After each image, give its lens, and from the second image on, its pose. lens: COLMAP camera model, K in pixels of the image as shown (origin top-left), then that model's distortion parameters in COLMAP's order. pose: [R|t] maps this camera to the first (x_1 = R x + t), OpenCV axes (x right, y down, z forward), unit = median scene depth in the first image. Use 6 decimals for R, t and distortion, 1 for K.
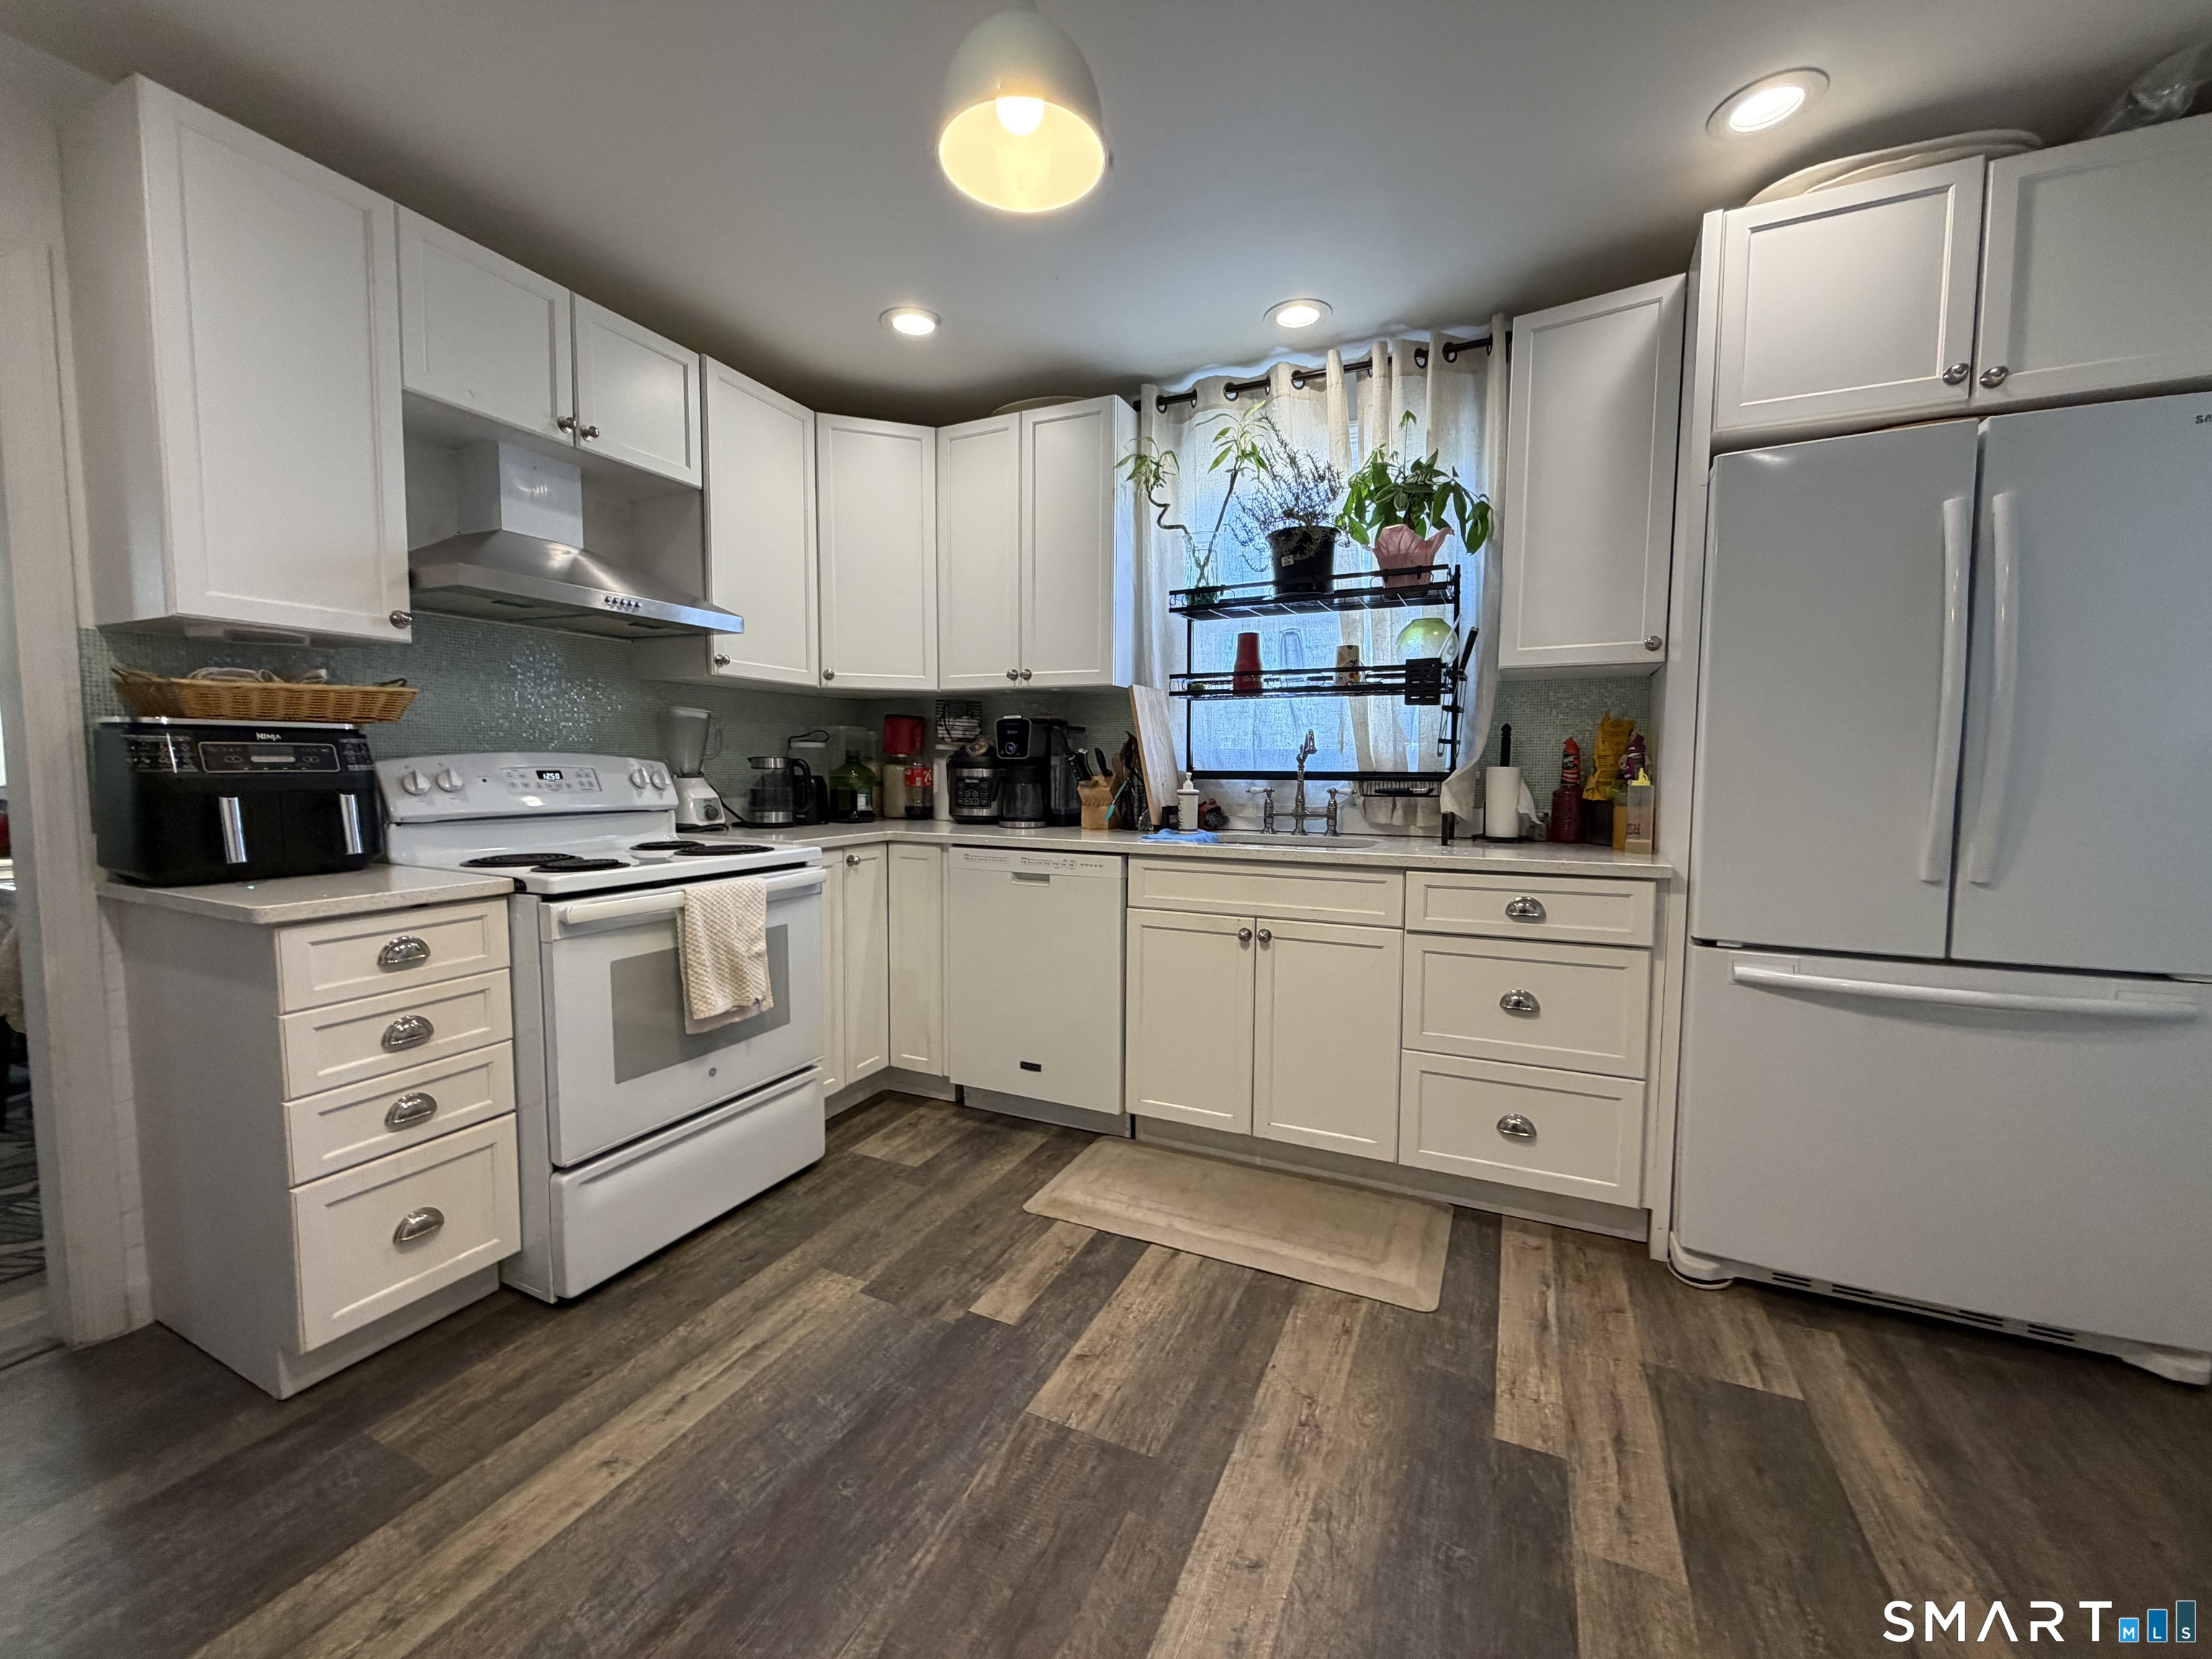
lens RADIAL K [[887.2, 0, 1102.3], [0, 887.2, 830.6], [0, 0, 1]] dist [0.000669, 0.000143]
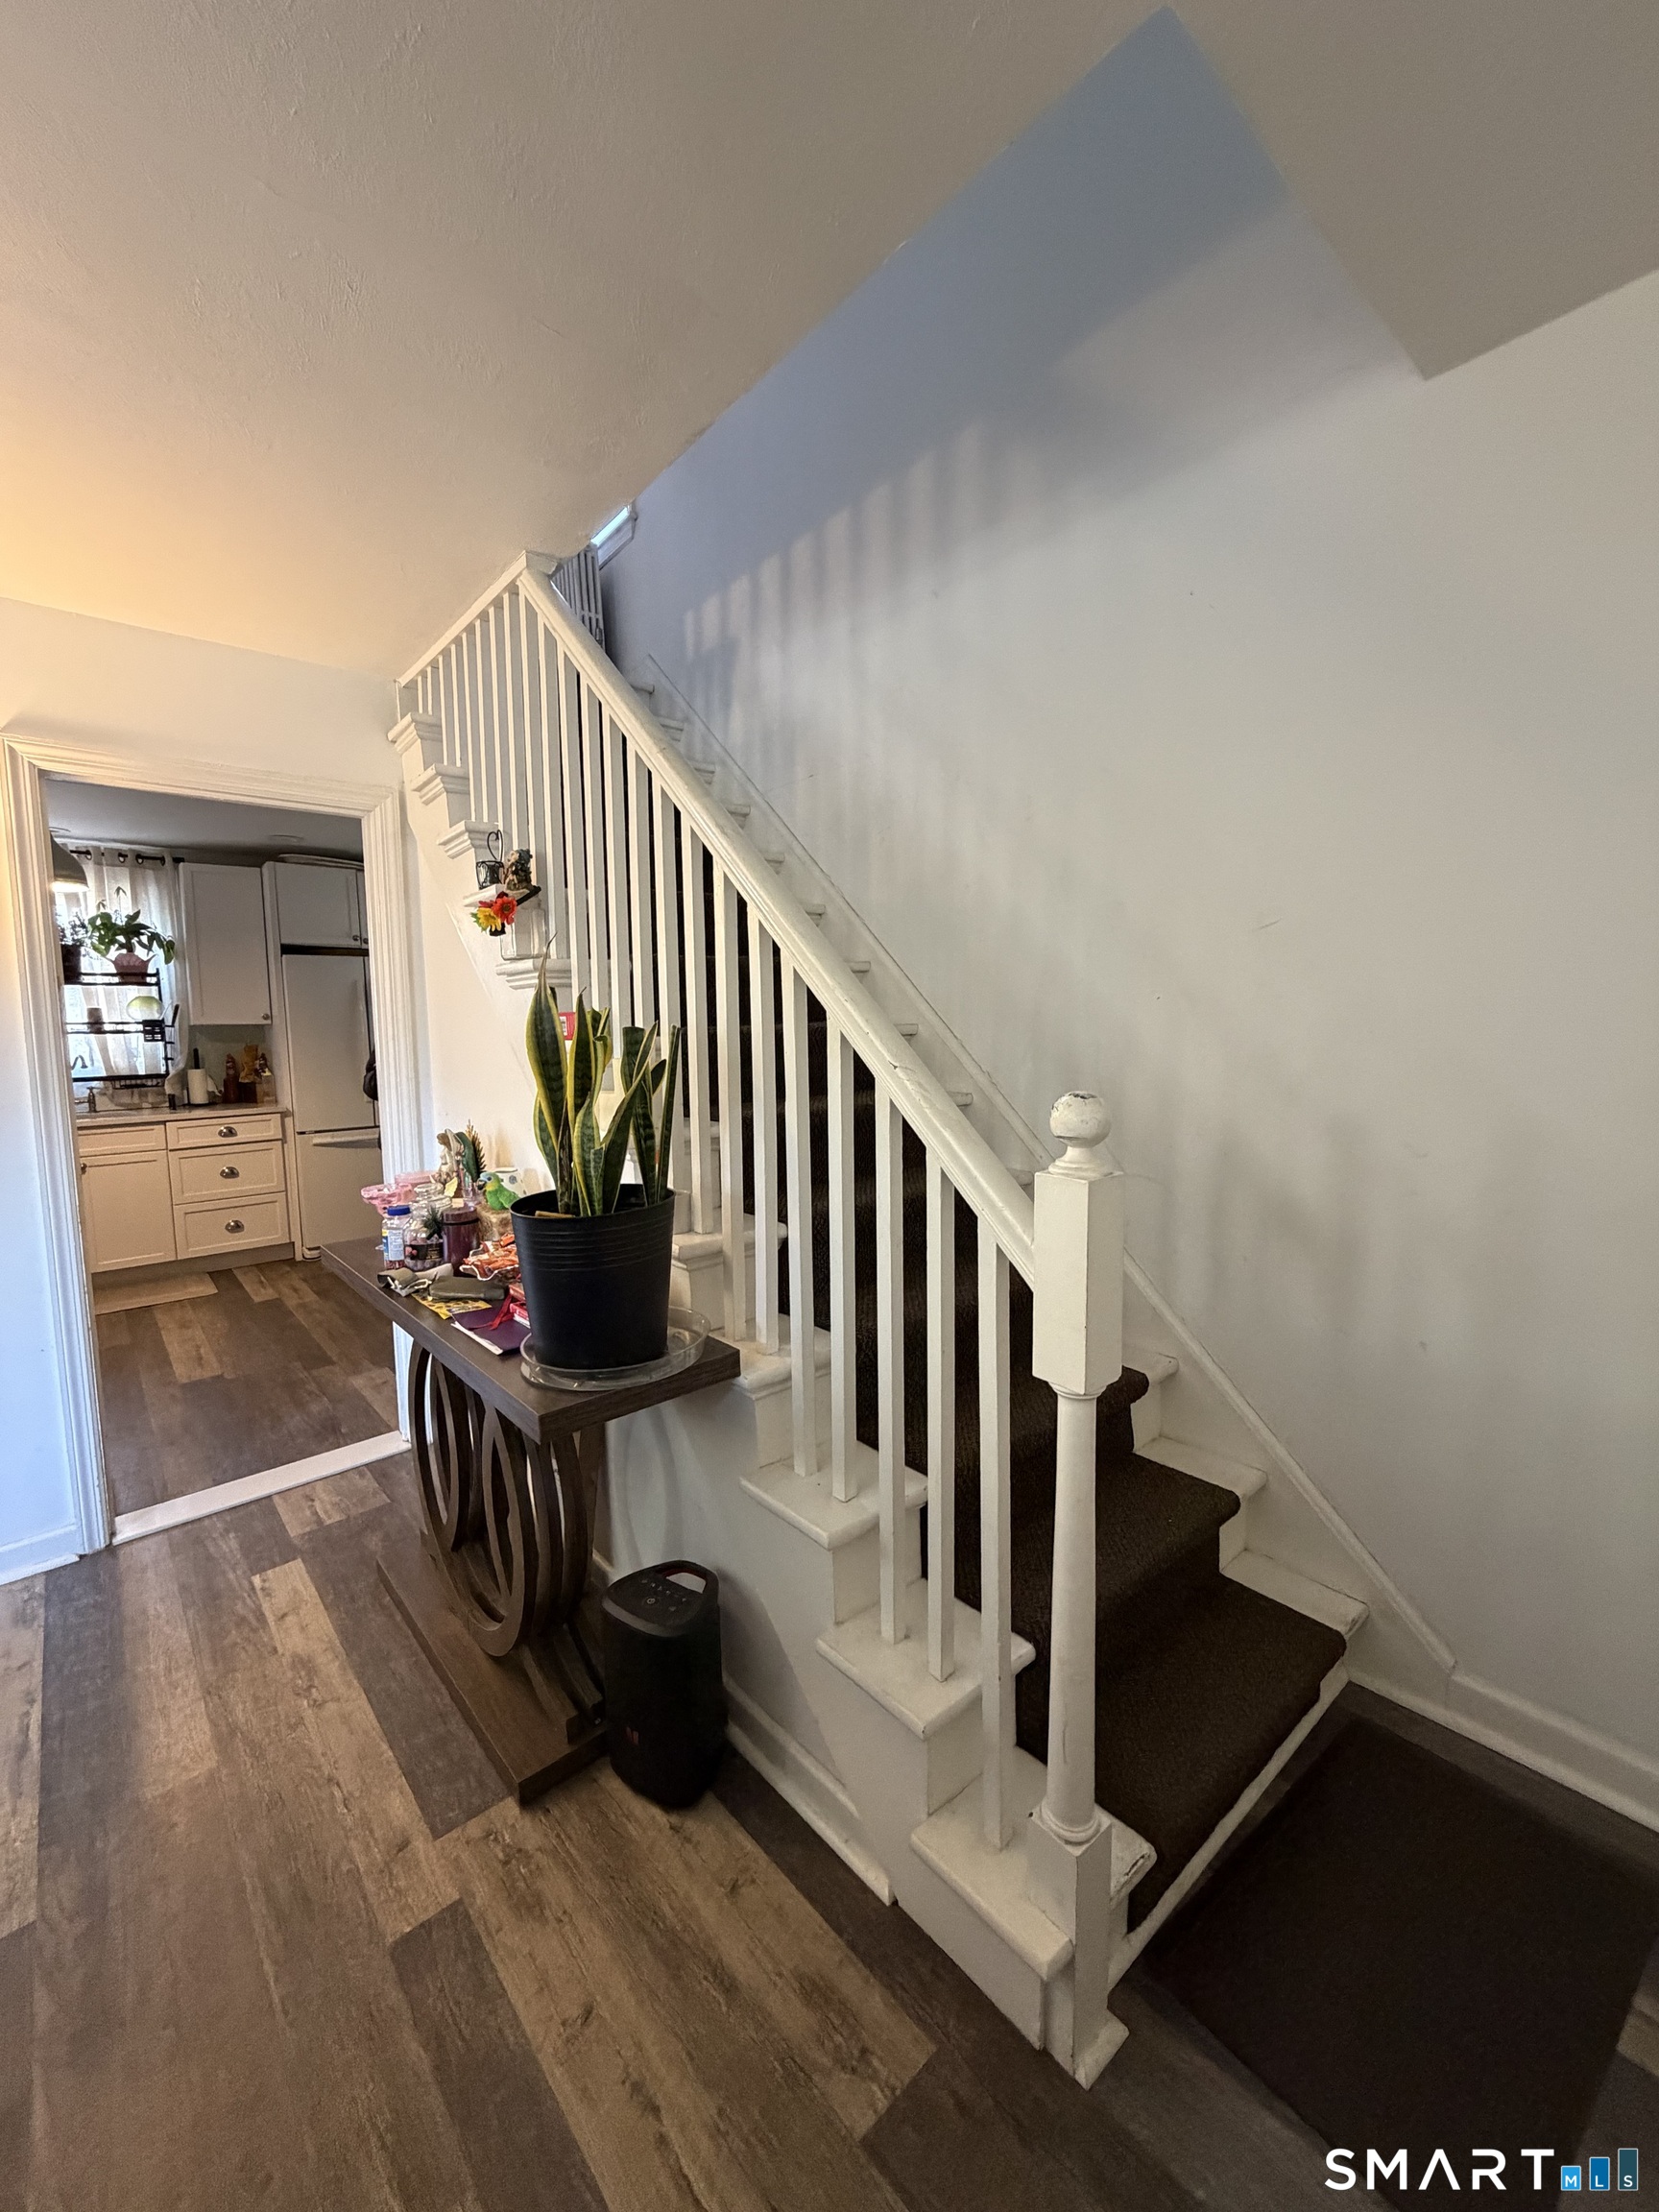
lens RADIAL K [[887.2, 0, 841.0], [0, 887.2, 1102.7], [0, 0, 1]] dist [0.000669, 0.000143]
pose [[0.398821, -0.096248, 0.911964, -1.008627], [0.084660, 0.994094, 0.067892, -0.010377], [-0.913113, 0.050130, 0.404614, -1.438601]]
